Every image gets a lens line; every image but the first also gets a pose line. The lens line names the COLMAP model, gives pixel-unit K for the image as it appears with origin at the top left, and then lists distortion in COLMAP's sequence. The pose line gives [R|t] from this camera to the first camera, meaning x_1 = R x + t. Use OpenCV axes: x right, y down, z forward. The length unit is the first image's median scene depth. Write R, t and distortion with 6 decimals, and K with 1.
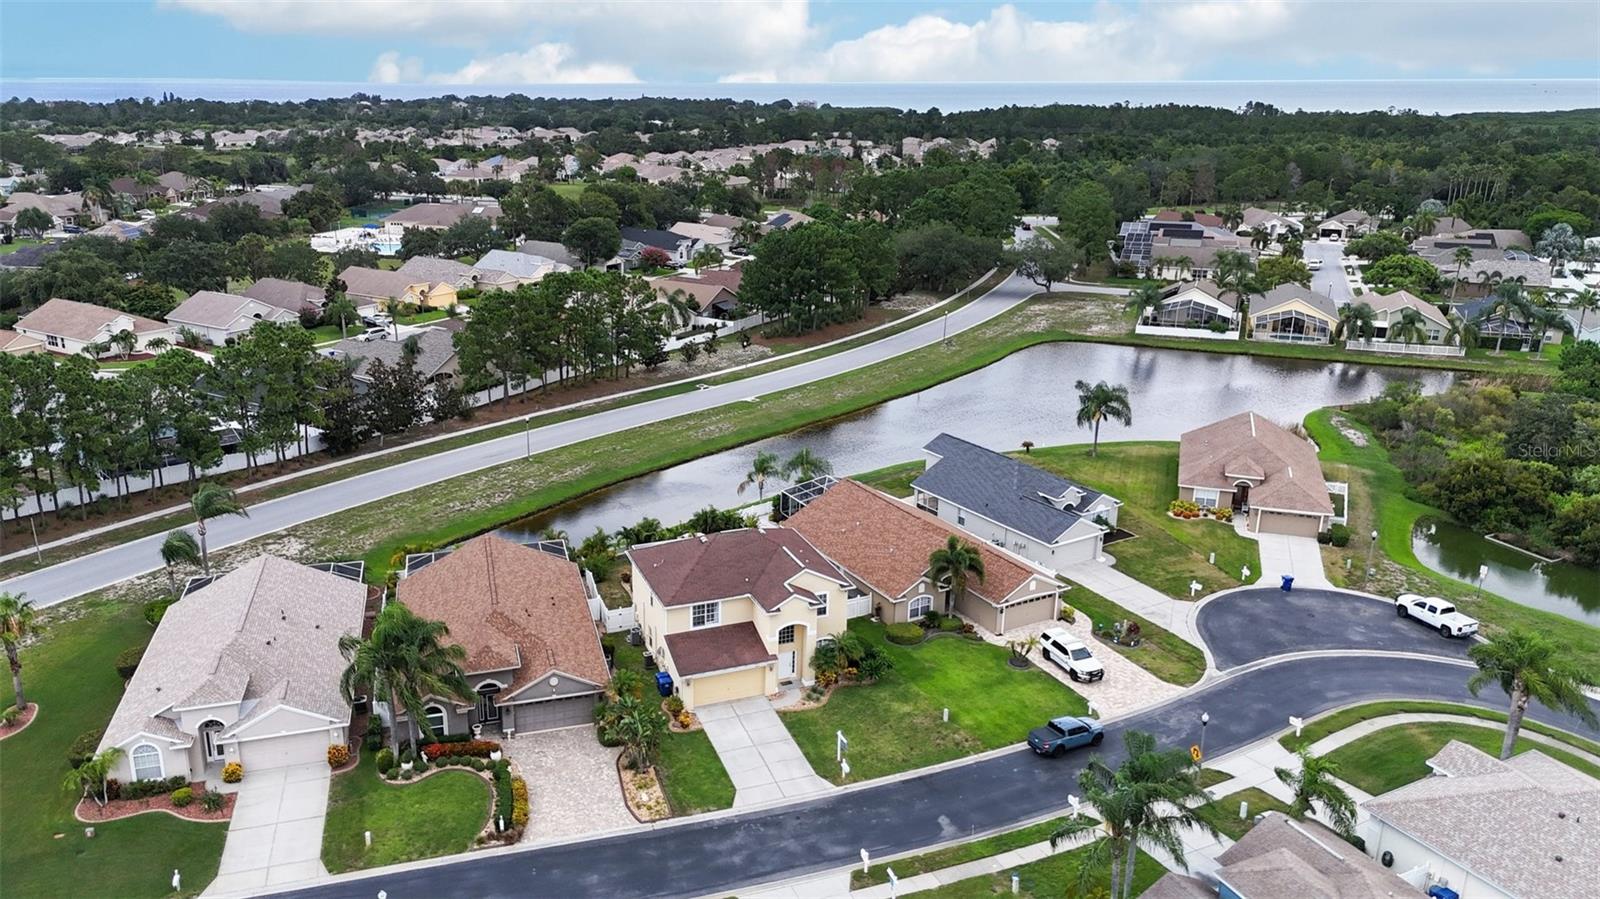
lens RADIAL K [[1222.9, 0, 811.5], [0, 1222.9, 437.0], [0, 0, 1]] dist [0.057201, -0.032495]
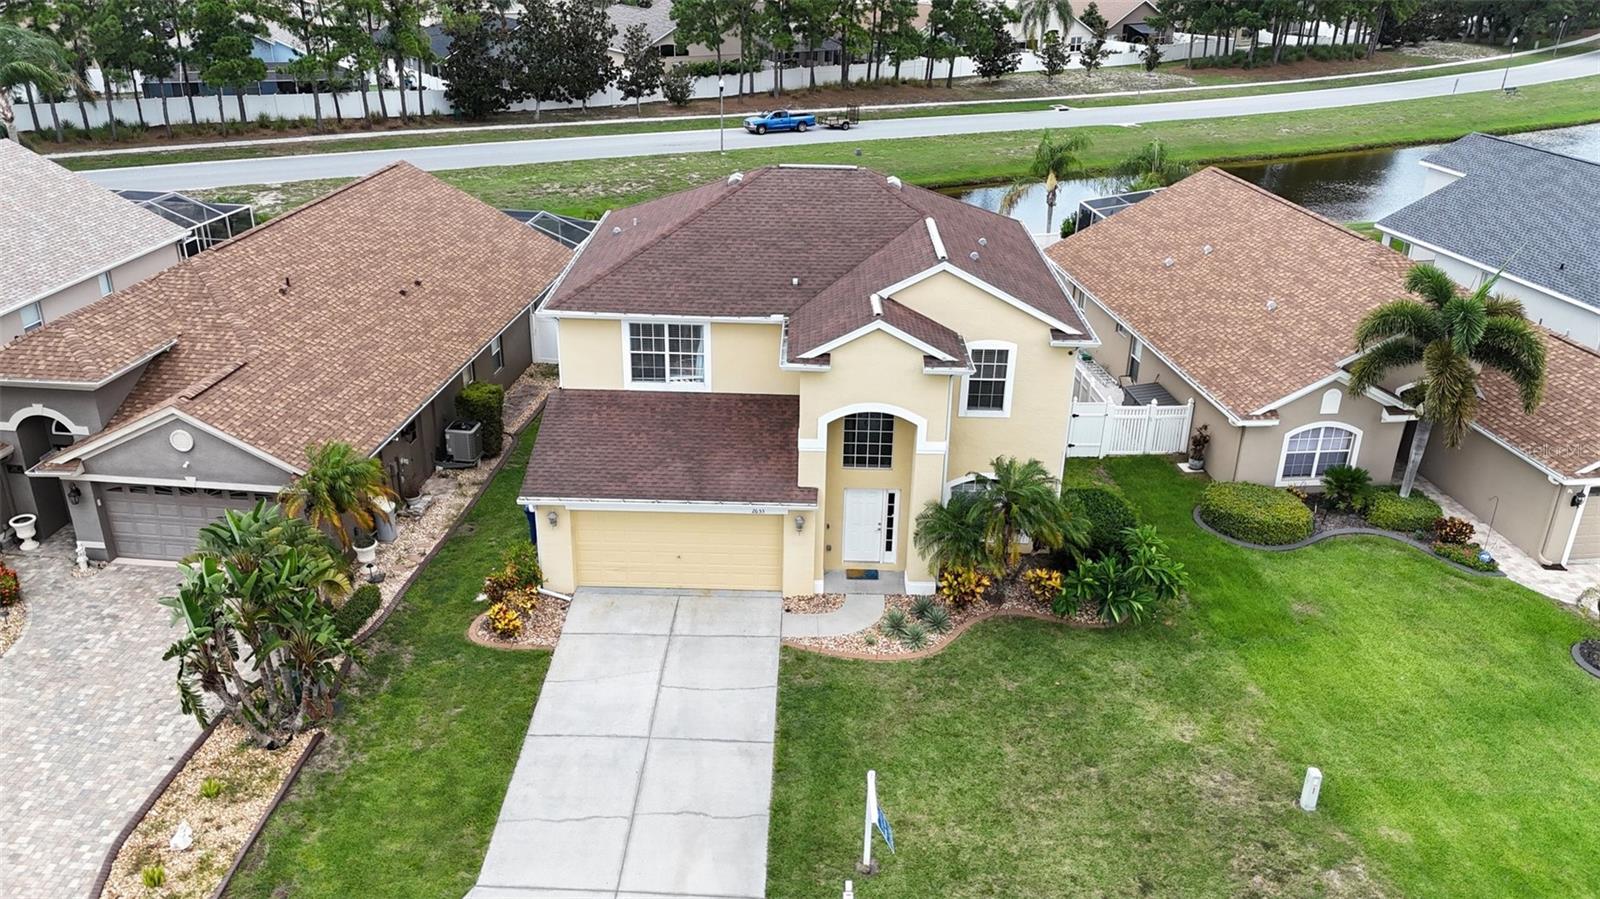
lens RADIAL K [[1222.9, 0, 778.4], [0, 1222.9, 427.1], [0, 0, 1]] dist [0.057201, -0.032495]
pose [[0.914252, 0.158105, -0.373024, 0.086137], [-0.117237, 0.984563, 0.129964, 0.112801], [0.387814, -0.075088, 0.918674, 0.656947]]
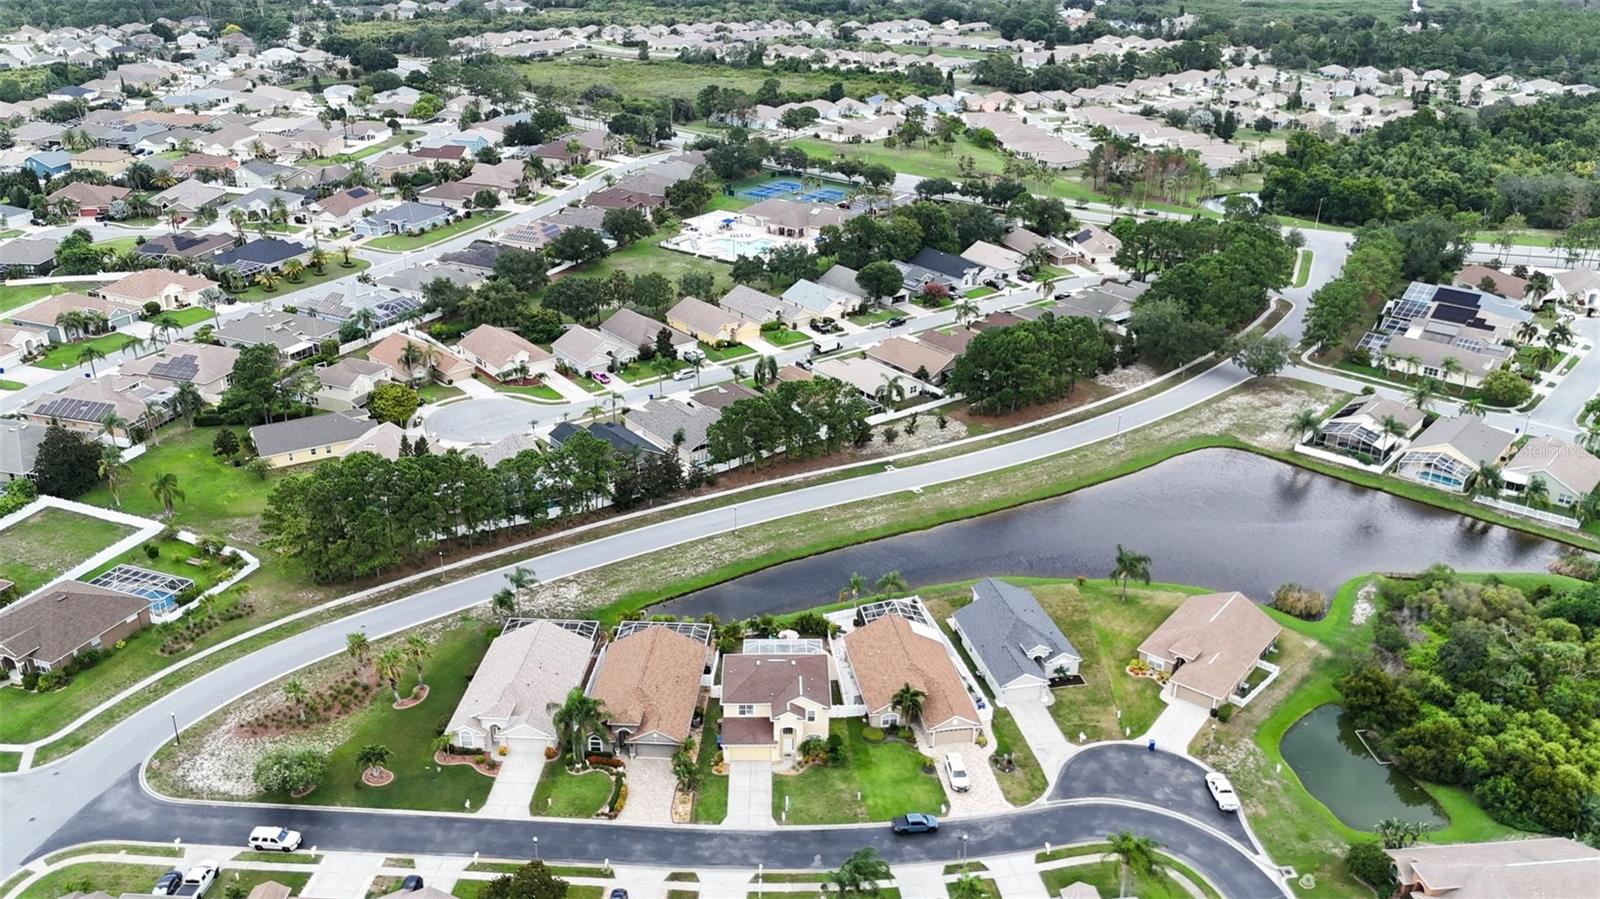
lens RADIAL K [[1222.9, 0, 791.0], [0, 1222.9, 444.5], [0, 0, 1]] dist [0.057201, -0.032495]
pose [[0.944273, 0.137026, -0.299288, 0.454949], [-0.111803, 0.988694, 0.099917, -0.422141], [0.309595, -0.060888, 0.948917, -0.657243]]
